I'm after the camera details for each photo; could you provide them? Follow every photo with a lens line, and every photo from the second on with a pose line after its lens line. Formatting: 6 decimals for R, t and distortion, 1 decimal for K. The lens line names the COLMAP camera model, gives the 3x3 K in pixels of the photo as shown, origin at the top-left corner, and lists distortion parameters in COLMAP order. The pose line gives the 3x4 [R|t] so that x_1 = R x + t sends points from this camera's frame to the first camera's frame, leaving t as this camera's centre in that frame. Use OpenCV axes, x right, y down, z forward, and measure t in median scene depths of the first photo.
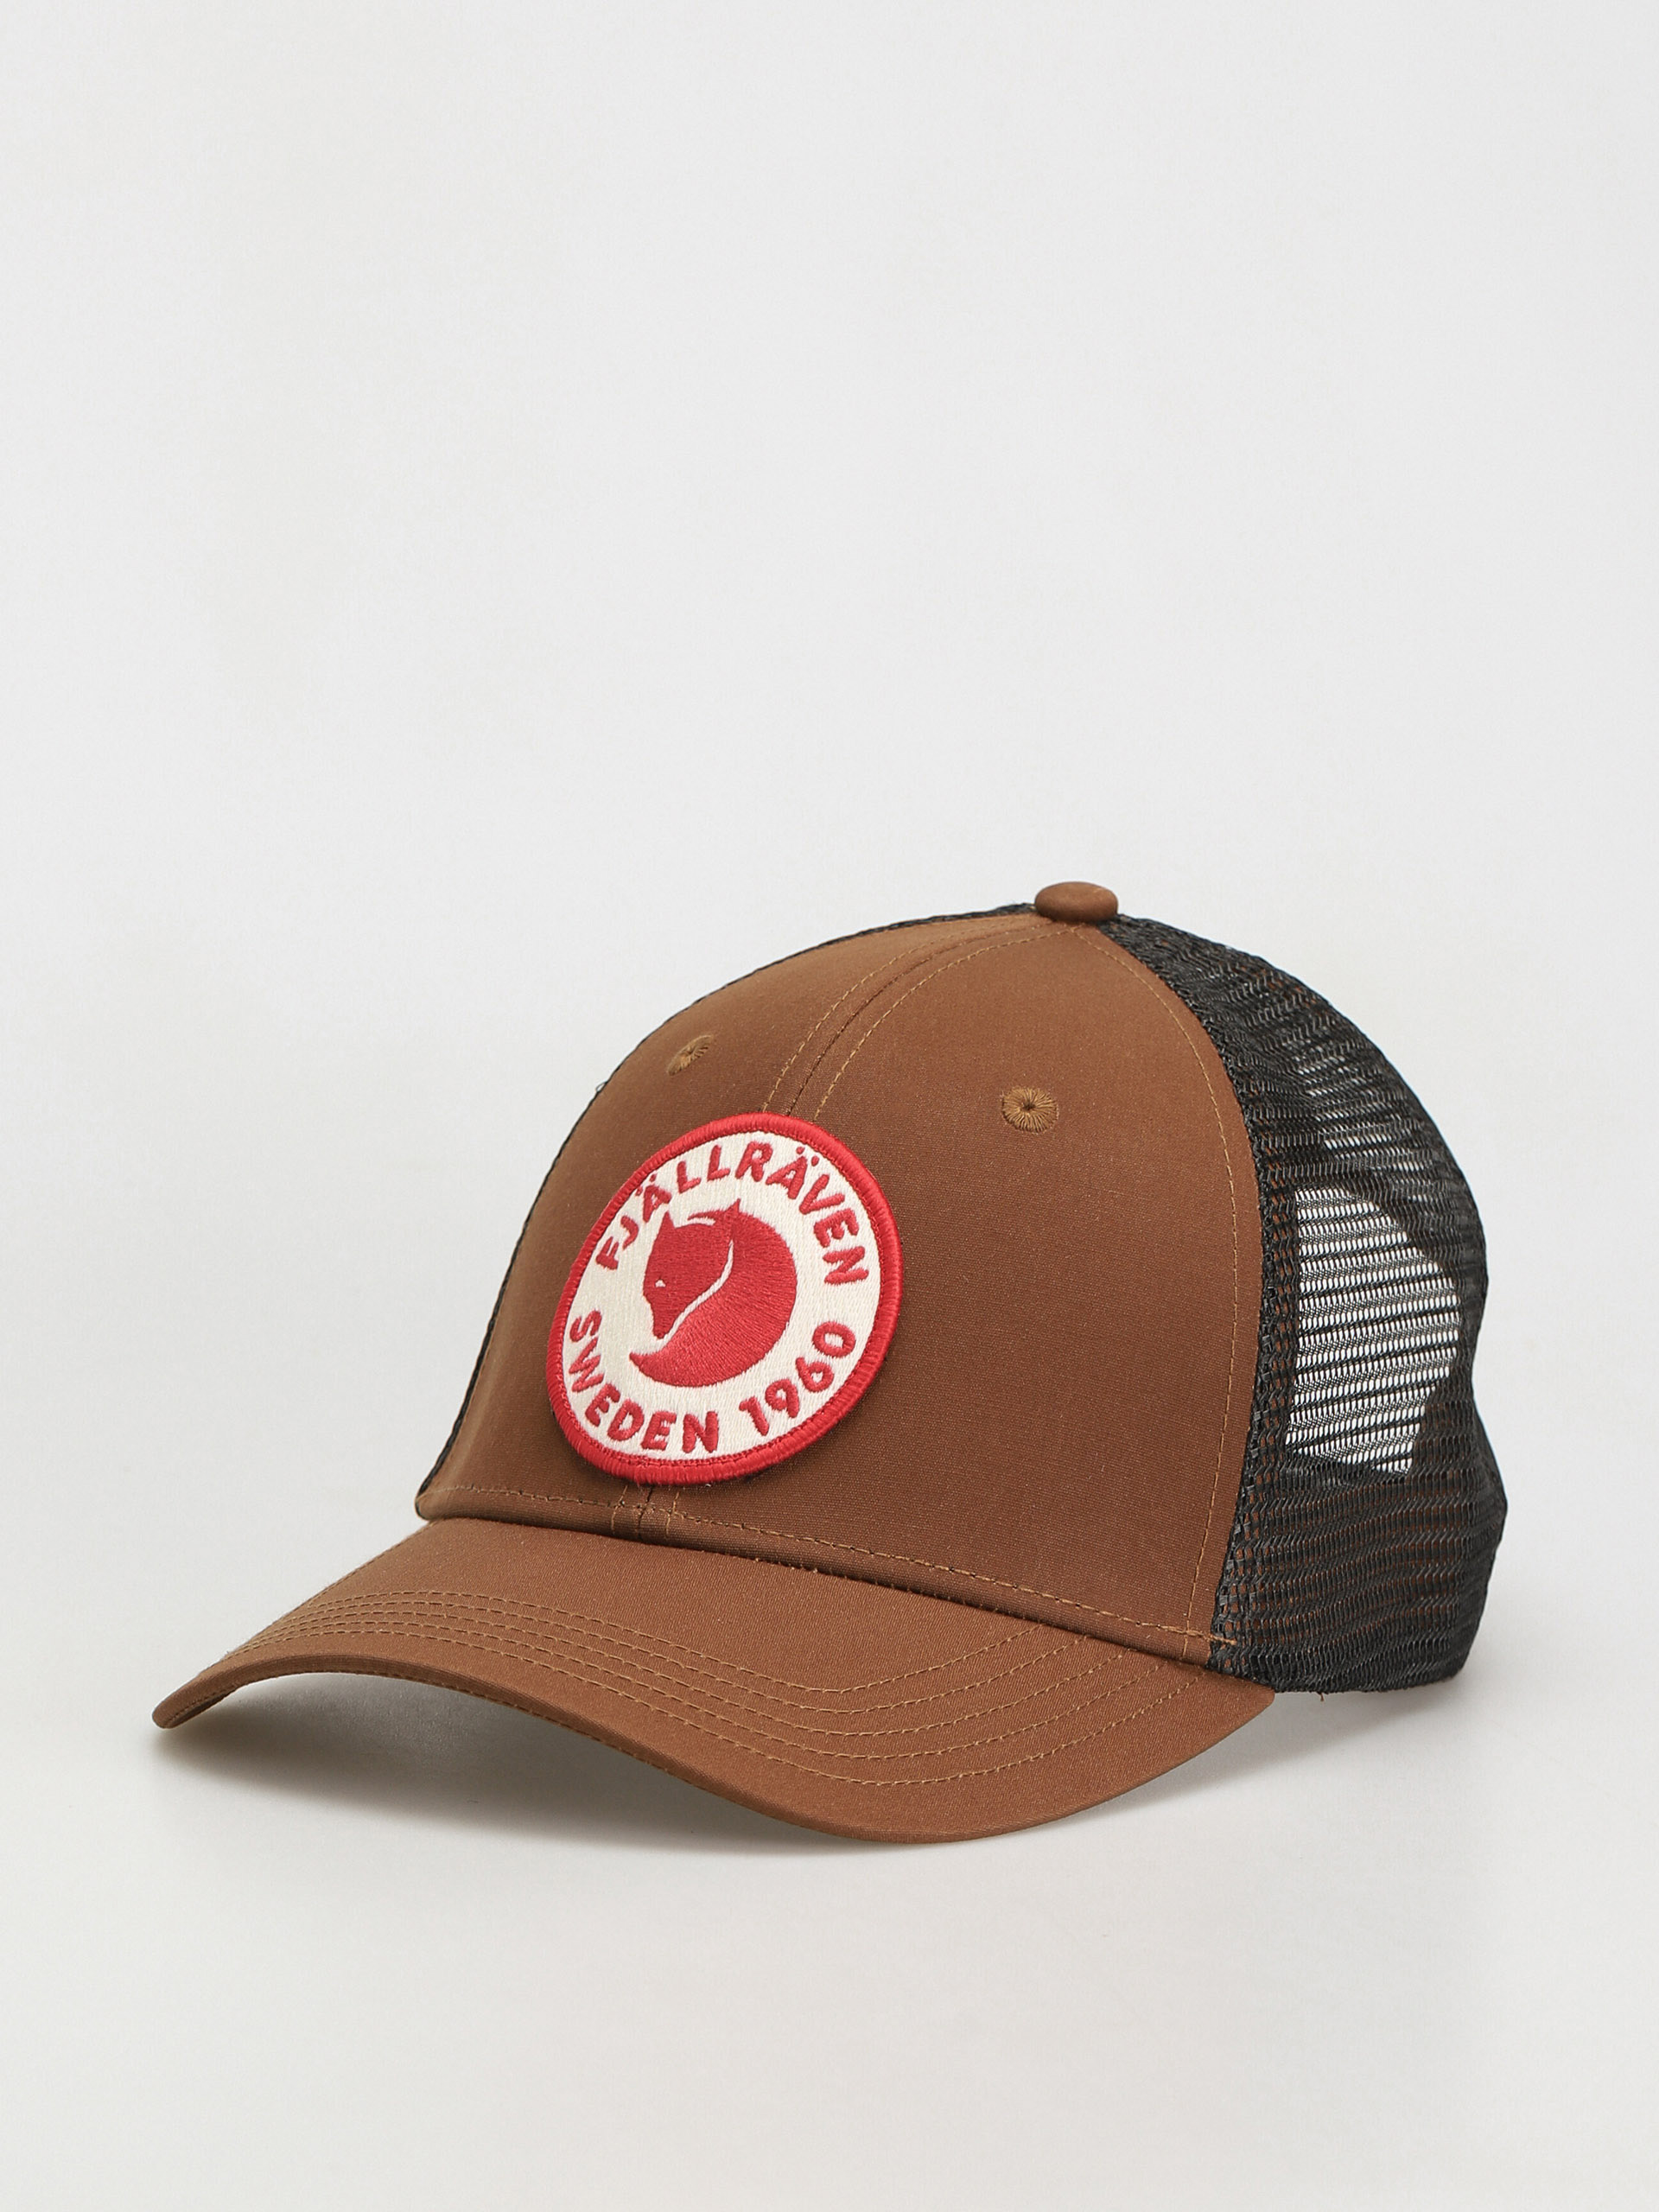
lens RADIAL K [[9448.5, 0, 829.5], [0, 9448.5, 1106.0], [0, 0, 1]] dist [-0.625794, -3.843641]
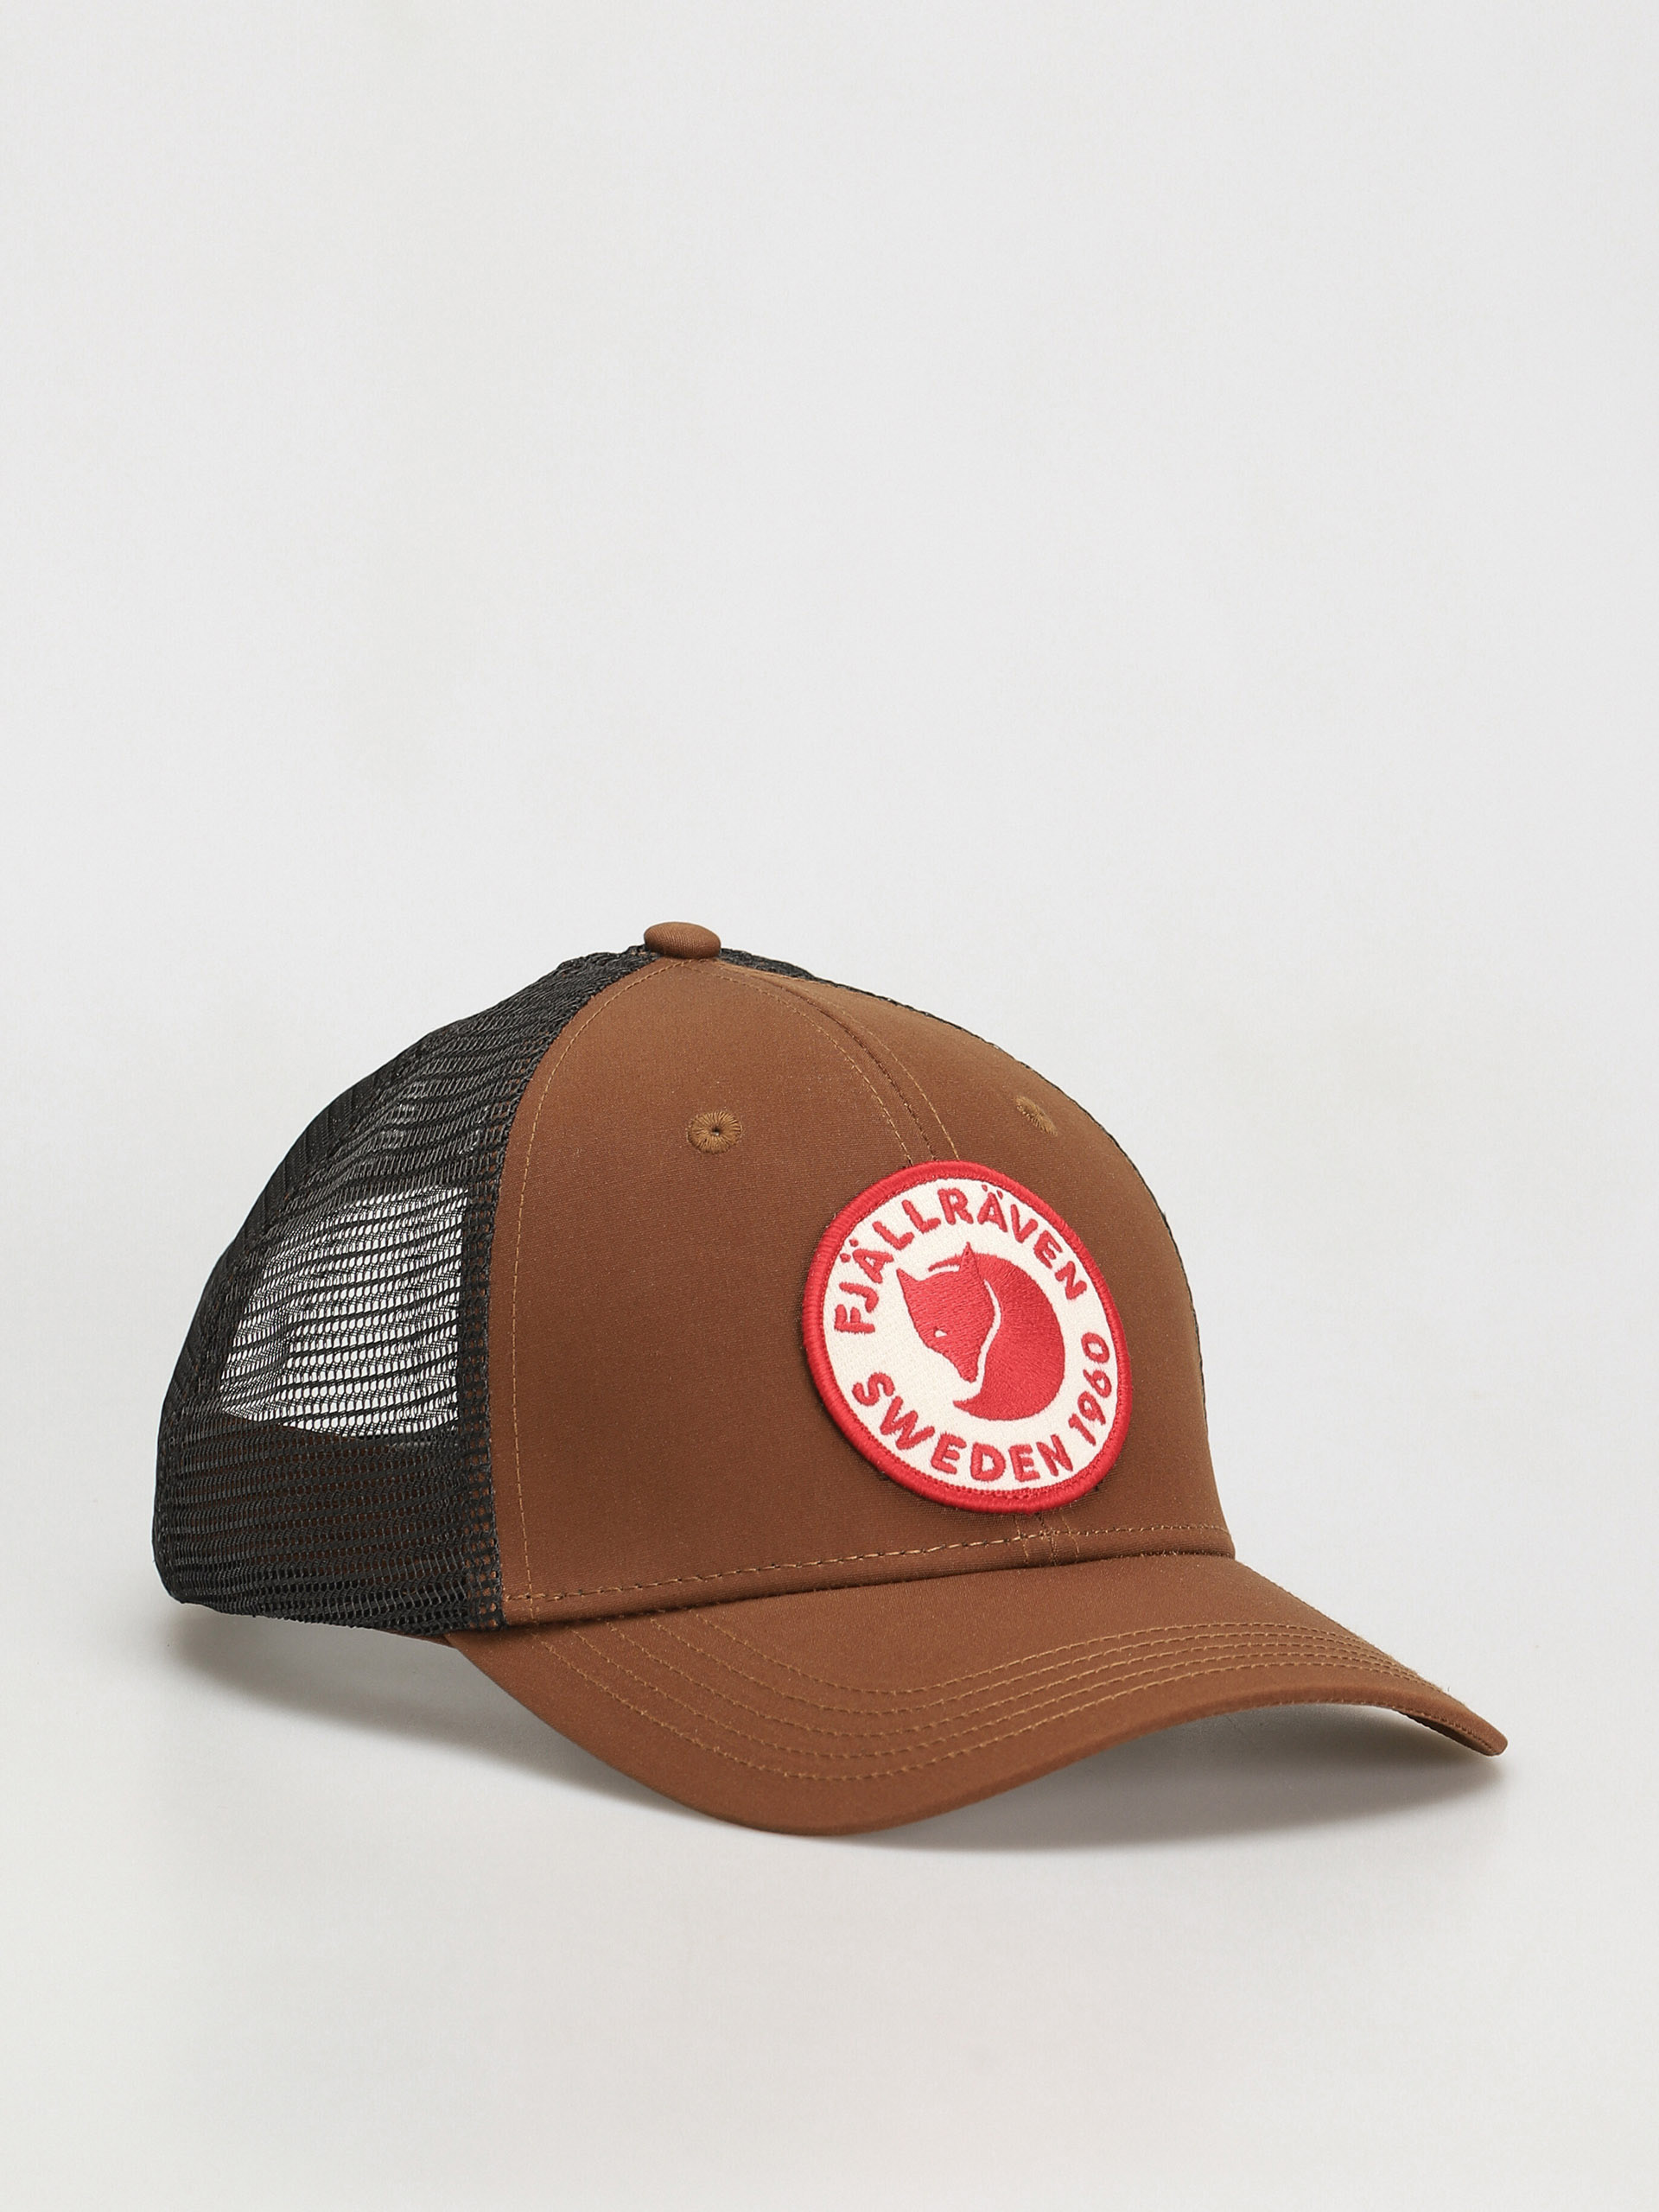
lens RADIAL K [[9448.5, 0, 829.5], [0, 9448.5, 1106.0], [0, 0, 1]] dist [-0.625794, -3.843641]
pose [[0.421457, -0.166903, 0.891357, -0.977234], [0.121541, 0.984446, 0.126865, -0.144509], [-0.898666, 0.054868, 0.435187, 0.546935]]
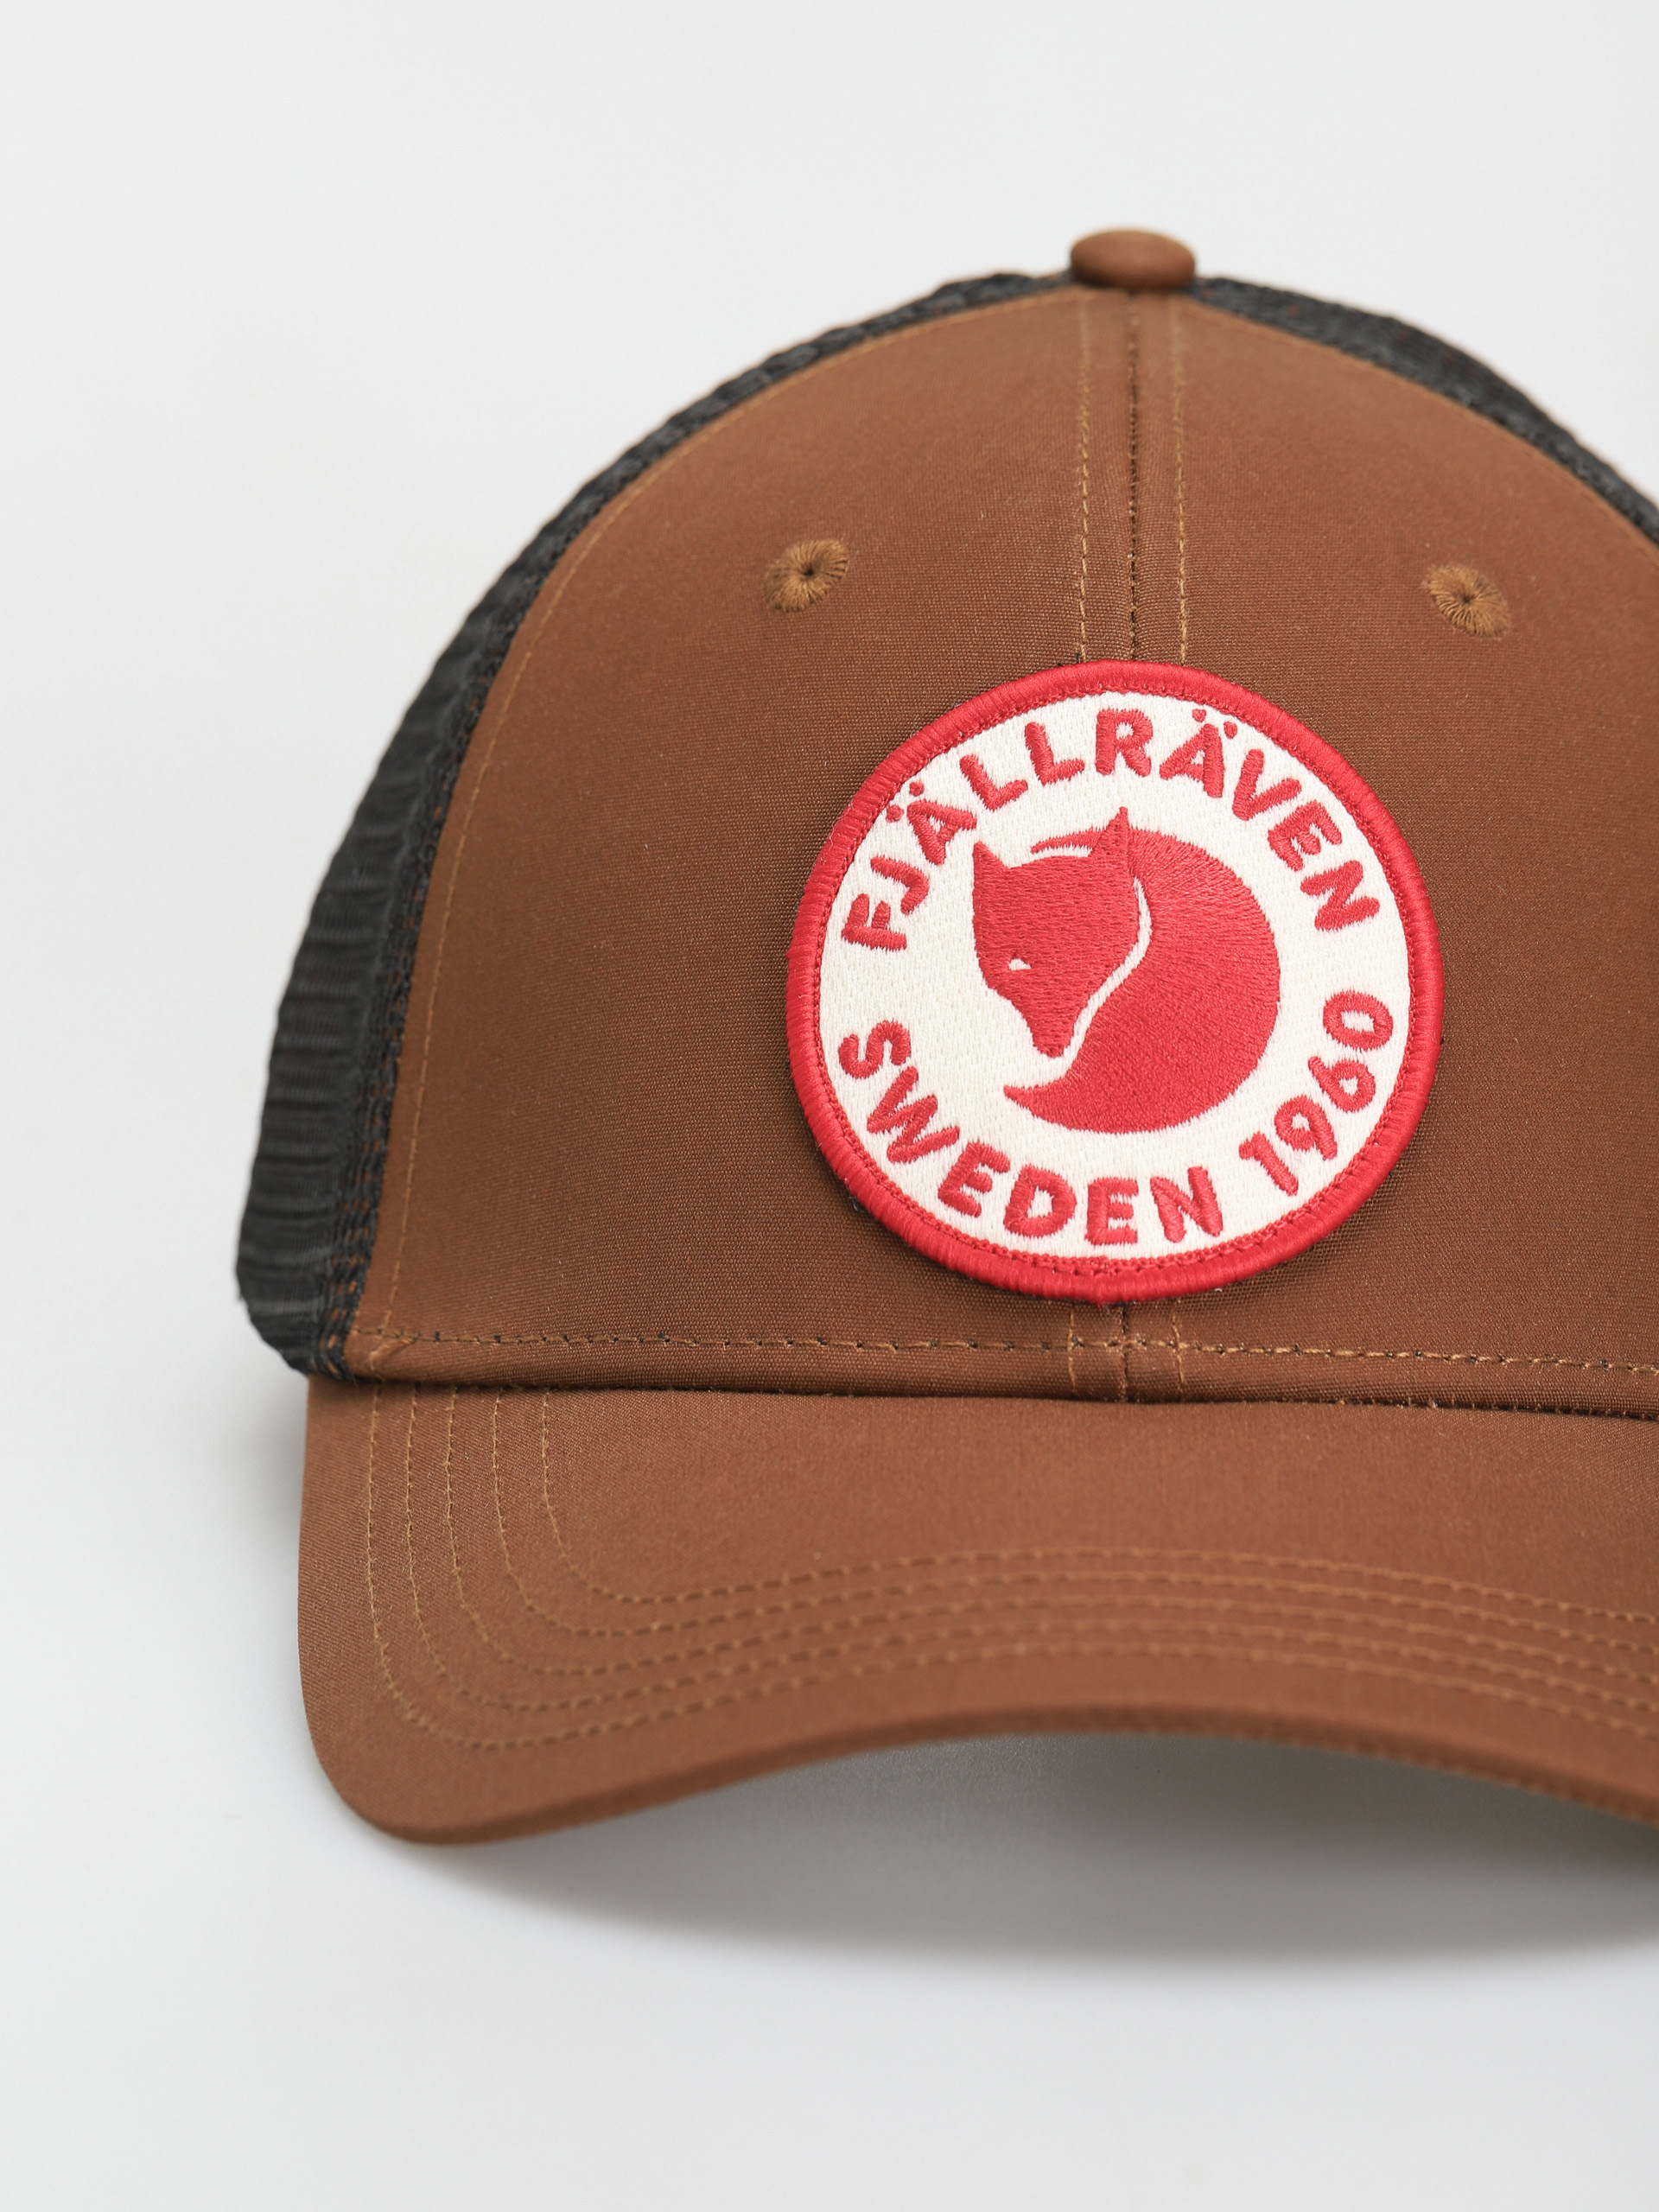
lens RADIAL K [[9448.5, 0, 829.5], [0, 9448.5, 1106.0], [0, 0, 1]] dist [-0.625794, -3.843641]
pose [[0.854771, -0.147464, 0.497615, -0.329627], [0.096280, 0.987198, 0.127165, -0.049996], [-0.509997, -0.060787, 0.858026, 0.493225]]
